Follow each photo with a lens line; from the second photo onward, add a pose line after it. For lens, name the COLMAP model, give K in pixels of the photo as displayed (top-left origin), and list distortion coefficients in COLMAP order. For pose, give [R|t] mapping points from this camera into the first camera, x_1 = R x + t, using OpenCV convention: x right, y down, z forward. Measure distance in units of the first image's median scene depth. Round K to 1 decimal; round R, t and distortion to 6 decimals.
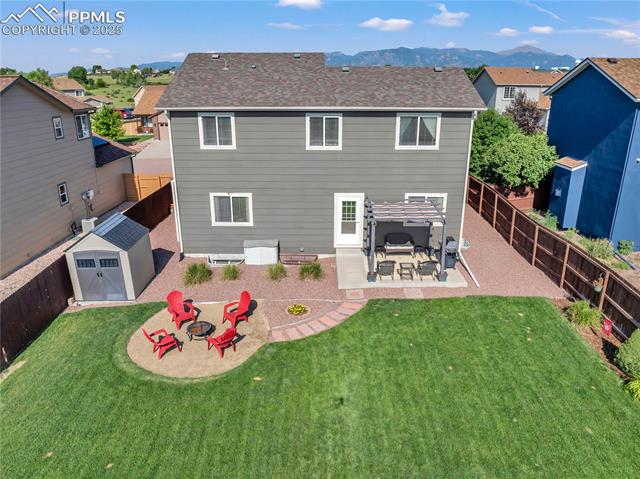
lens RADIAL K [[457.0, 0, 327.3], [0, 457.0, 225.4], [0, 0, 1]] dist [-0.045673, -0.007289]
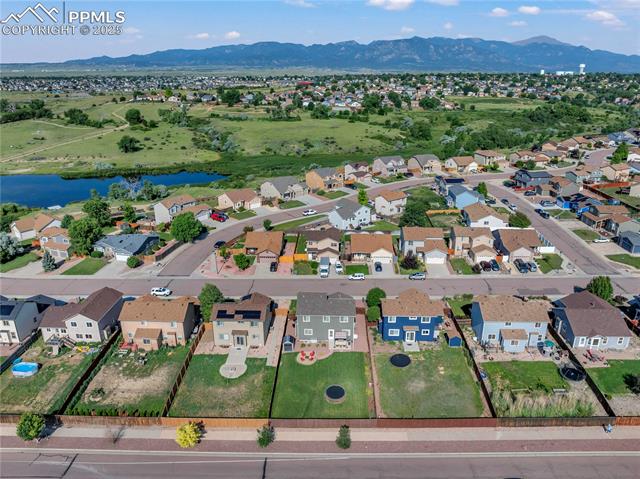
lens RADIAL K [[452.2, 0, 310.6], [0, 452.2, 230.4], [0, 0, 1]] dist [-0.047067, -0.001907]
pose [[0.997625, -0.002677, -0.068826, 0.175349], [0.005084, 0.999381, 0.034809, -1.414525], [0.068690, -0.035076, 0.997021, -4.192801]]
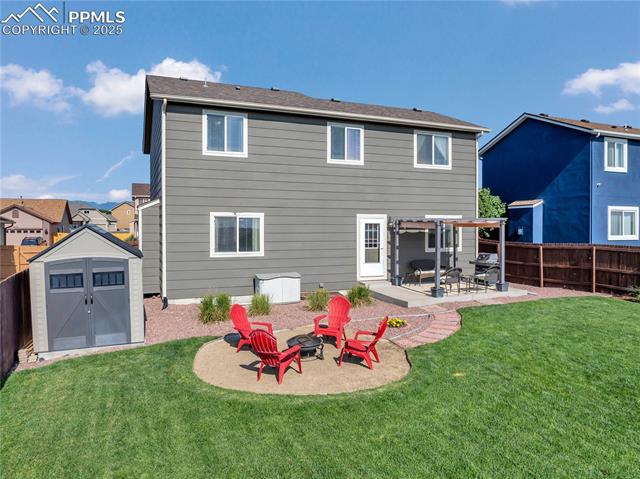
lens RADIAL K [[452.2, 0, 310.6], [0, 452.2, 230.4], [0, 0, 1]] dist [-0.047067, -0.001907]
pose [[0.928467, 0.000701, 0.371414, -0.397185], [0.112556, 0.952443, -0.283167, 0.198097], [-0.353949, 0.304716, 0.884233, 0.291357]]
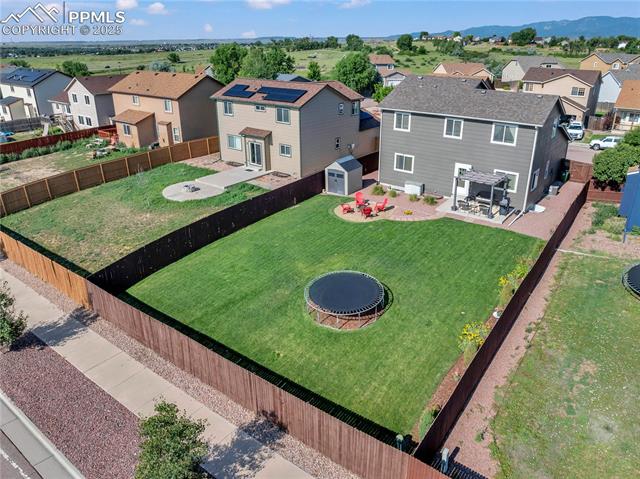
lens RADIAL K [[457.0, 0, 327.3], [0, 457.0, 225.4], [0, 0, 1]] dist [-0.045673, -0.007289]
pose [[0.794391, 0.228300, -0.562870, 0.705149], [-0.188624, 0.973583, 0.128675, 0.036055], [0.577377, 0.003953, 0.816468, -0.784824]]
